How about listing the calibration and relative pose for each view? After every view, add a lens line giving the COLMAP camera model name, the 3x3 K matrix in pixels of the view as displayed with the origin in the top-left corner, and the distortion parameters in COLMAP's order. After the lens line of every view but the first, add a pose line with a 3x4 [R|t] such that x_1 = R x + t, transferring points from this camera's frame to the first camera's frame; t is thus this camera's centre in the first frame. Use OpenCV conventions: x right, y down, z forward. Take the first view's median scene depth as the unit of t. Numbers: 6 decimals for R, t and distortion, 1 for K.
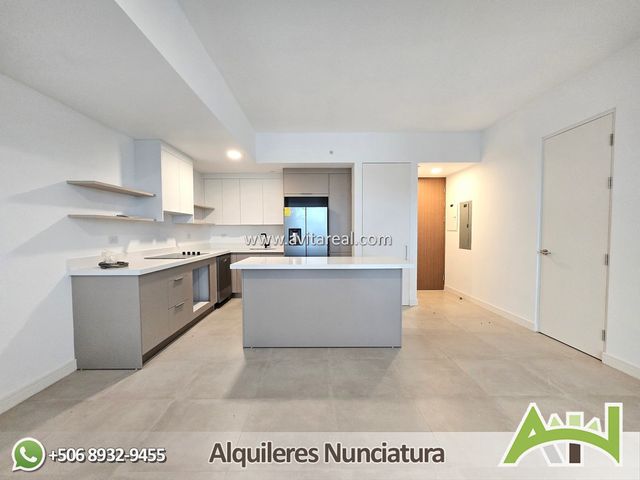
lens RADIAL K [[261.2, 0, 320.0], [0, 261.2, 240.0], [0, 0, 1]] dist [-0.001327, -0.000118]
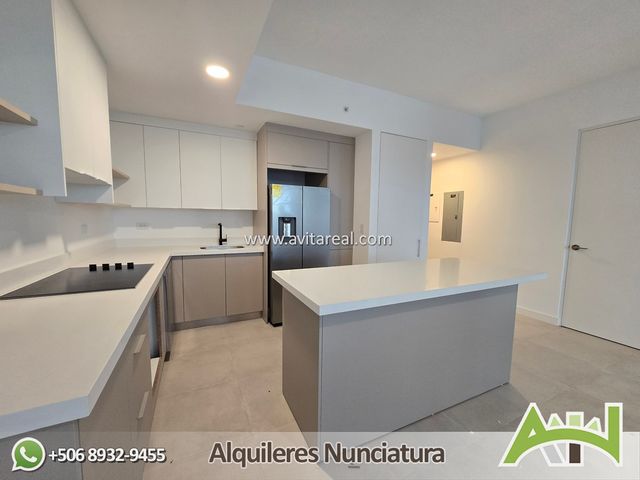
lens RADIAL K [[261.2, 0, 320.0], [0, 261.2, 240.0], [0, 0, 1]] dist [-0.001327, -0.000118]
pose [[0.904873, -0.019190, 0.425249, -0.345512], [-0.004426, 0.998505, 0.054477, -0.024990], [-0.425659, -0.051177, 0.903435, 0.402082]]
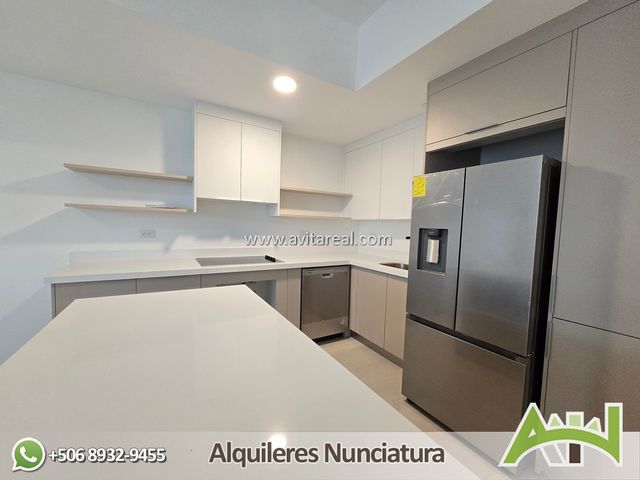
lens RADIAL K [[261.2, 0, 320.0], [0, 261.2, 240.0], [0, 0, 1]] dist [-0.001327, -0.000118]
pose [[0.504251, 0.069958, -0.860719, 0.171639], [-0.062006, 0.997074, 0.044715, -0.038350], [0.861328, 0.030822, 0.507113, 0.745918]]
